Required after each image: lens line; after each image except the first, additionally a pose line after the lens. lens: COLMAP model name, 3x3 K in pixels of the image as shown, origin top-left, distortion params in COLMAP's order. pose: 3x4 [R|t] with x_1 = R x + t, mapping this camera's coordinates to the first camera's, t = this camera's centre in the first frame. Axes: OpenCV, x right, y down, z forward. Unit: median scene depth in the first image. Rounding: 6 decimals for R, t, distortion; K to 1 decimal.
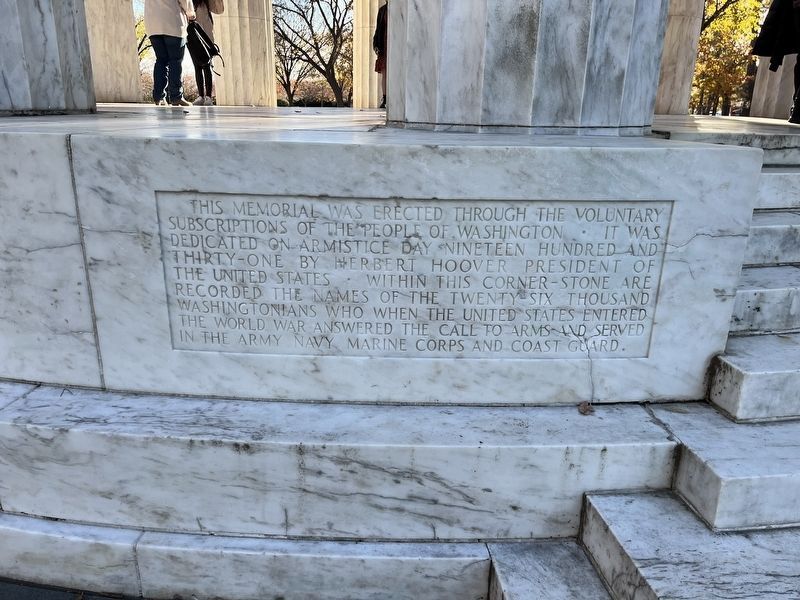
lens RADIAL K [[601.1, 0, 400.0], [0, 601.1, 300.0], [0, 0, 1]] dist [0.000882, 0.000121]
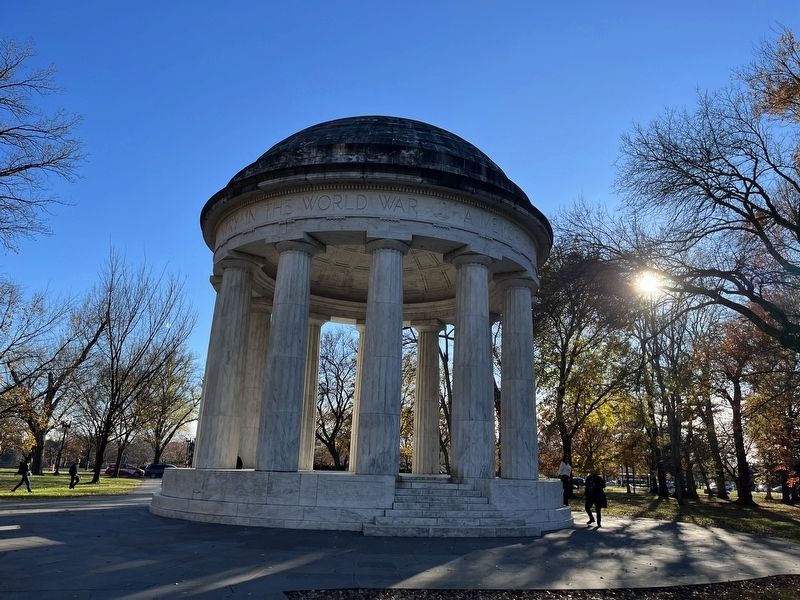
lens RADIAL K [[601.1, 0, 400.0], [0, 601.1, 300.0], [0, 0, 1]] dist [0.000882, 0.000121]
pose [[0.999895, 0.013548, 0.005180, 0.018681], [-0.008406, 0.832305, -0.554254, 0.079382], [-0.011820, 0.554152, 0.832331, -0.248935]]
